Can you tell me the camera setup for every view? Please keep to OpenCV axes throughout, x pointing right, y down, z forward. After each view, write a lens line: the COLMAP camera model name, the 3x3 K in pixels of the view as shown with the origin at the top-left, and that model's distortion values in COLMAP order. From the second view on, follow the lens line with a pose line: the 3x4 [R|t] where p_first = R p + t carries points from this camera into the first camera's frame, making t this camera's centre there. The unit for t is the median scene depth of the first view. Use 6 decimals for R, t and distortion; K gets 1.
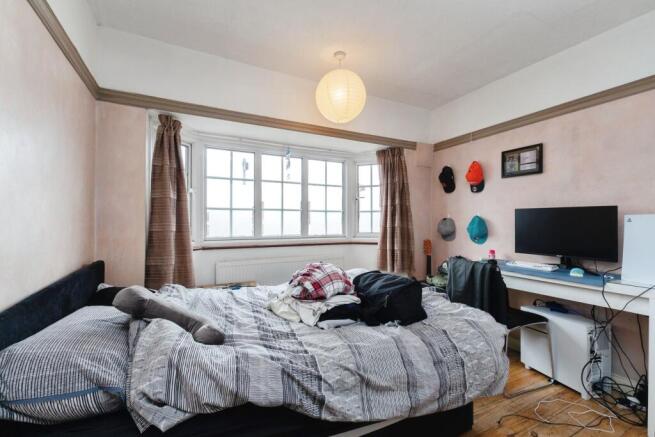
lens RADIAL K [[291.0, 0, 327.5], [0, 291.0, 218.5], [0, 0, 1]] dist [-0.000220, -0.000059]
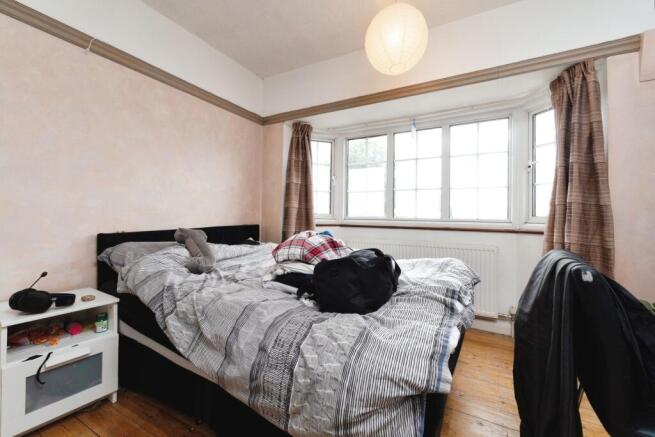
lens RADIAL K [[276.3, 0, 327.5], [0, 276.3, 218.5], [0, 0, 1]] dist [-0.002250, -0.000390]
pose [[0.539043, 0.009764, -0.842222, 0.490554], [-0.006302, 0.999952, 0.007560, 0.065455], [0.842255, 0.001233, 0.539078, 0.342123]]
